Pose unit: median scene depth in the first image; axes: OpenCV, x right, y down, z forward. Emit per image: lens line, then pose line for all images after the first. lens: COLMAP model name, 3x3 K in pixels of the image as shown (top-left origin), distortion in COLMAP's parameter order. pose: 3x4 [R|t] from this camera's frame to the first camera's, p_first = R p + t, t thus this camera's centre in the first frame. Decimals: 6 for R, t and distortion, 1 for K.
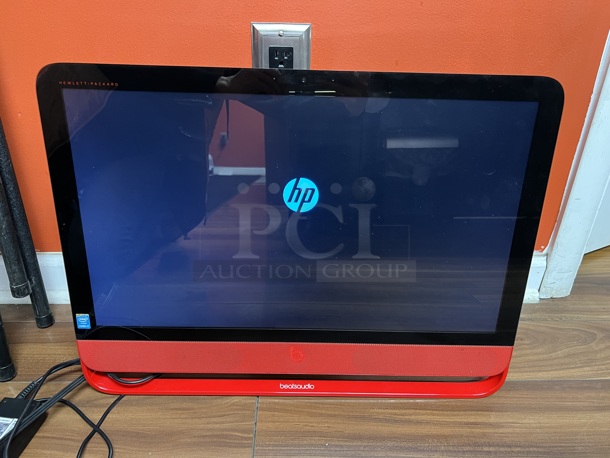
lens RADIAL K [[465.1, 0, 305.6], [0, 465.1, 229.2], [0, 0, 1]] dist [0.009636, -0.026274]
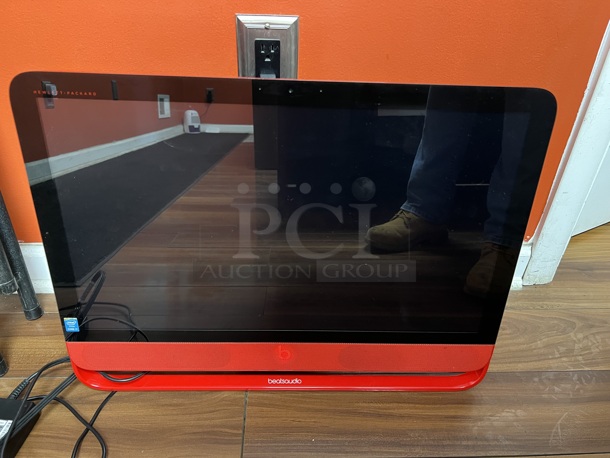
lens RADIAL K [[465.1, 0, 304.8], [0, 465.1, 226.7], [0, 0, 1]] dist [0.009636, -0.026274]
pose [[0.999774, 0.000419, 0.021270, 0.003936], [-0.002575, 0.994837, 0.101453, -0.109937], [-0.021118, -0.101485, 0.994613, 0.010489]]
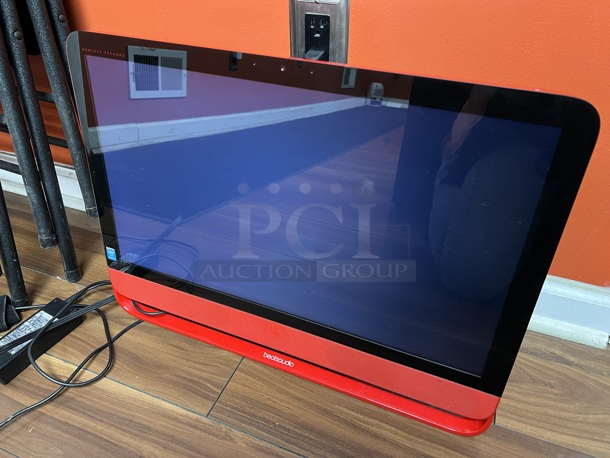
lens RADIAL K [[465.1, 0, 306.5], [0, 465.1, 225.1], [0, 0, 1]] dist [0.009636, -0.026274]
pose [[0.915688, 0.216025, -0.338892, 0.334447], [-0.162303, 0.970202, 0.179907, -0.153913], [0.367658, -0.109736, 0.923464, 0.102212]]
